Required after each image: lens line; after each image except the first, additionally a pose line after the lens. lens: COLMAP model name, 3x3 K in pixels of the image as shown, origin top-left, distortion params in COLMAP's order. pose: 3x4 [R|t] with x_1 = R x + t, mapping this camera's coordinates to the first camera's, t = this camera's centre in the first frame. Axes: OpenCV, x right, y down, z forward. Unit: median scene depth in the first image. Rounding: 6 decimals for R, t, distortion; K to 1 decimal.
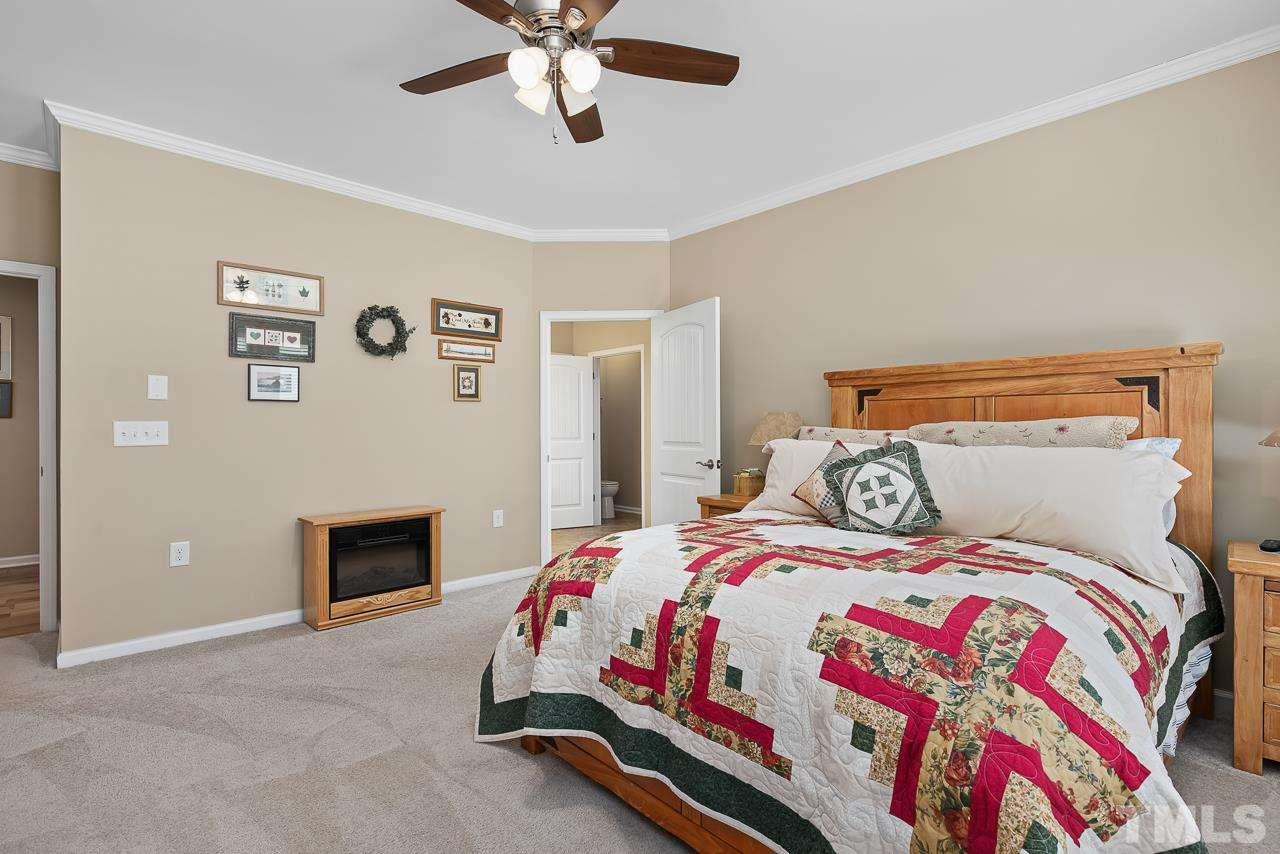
lens RADIAL K [[614.6, 0, 640.0], [0, 614.6, 427.0], [0, 0, 1]] dist [-0.000190, 0.000024]
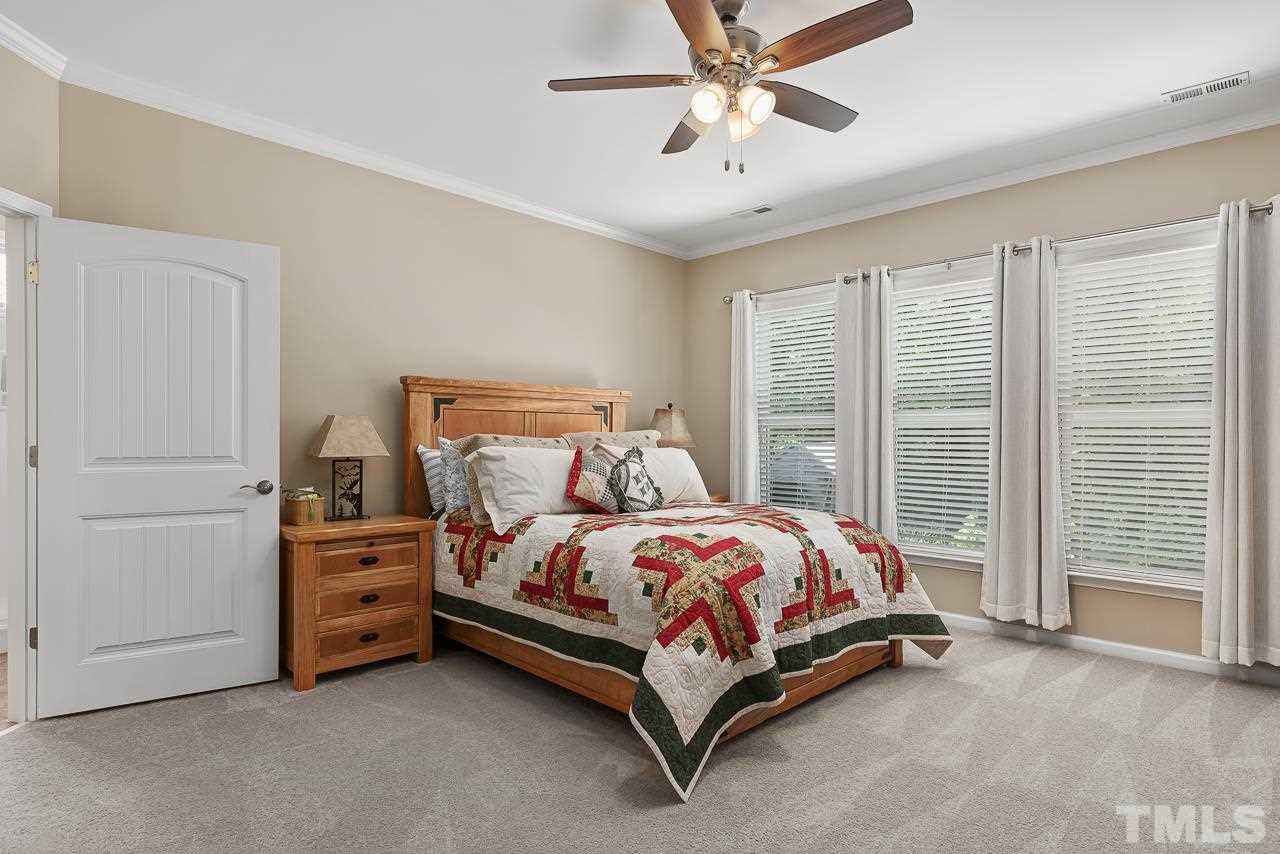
lens RADIAL K [[706.2, 0, 642.3], [0, 706.2, 432.5], [0, 0, 1]] dist [0.012058, 0.000375]
pose [[-0.062526, 0.004407, 0.998034, -1.153768], [-0.008024, 0.999956, -0.004919, -0.000376], [-0.998011, -0.008316, -0.062488, 1.035479]]
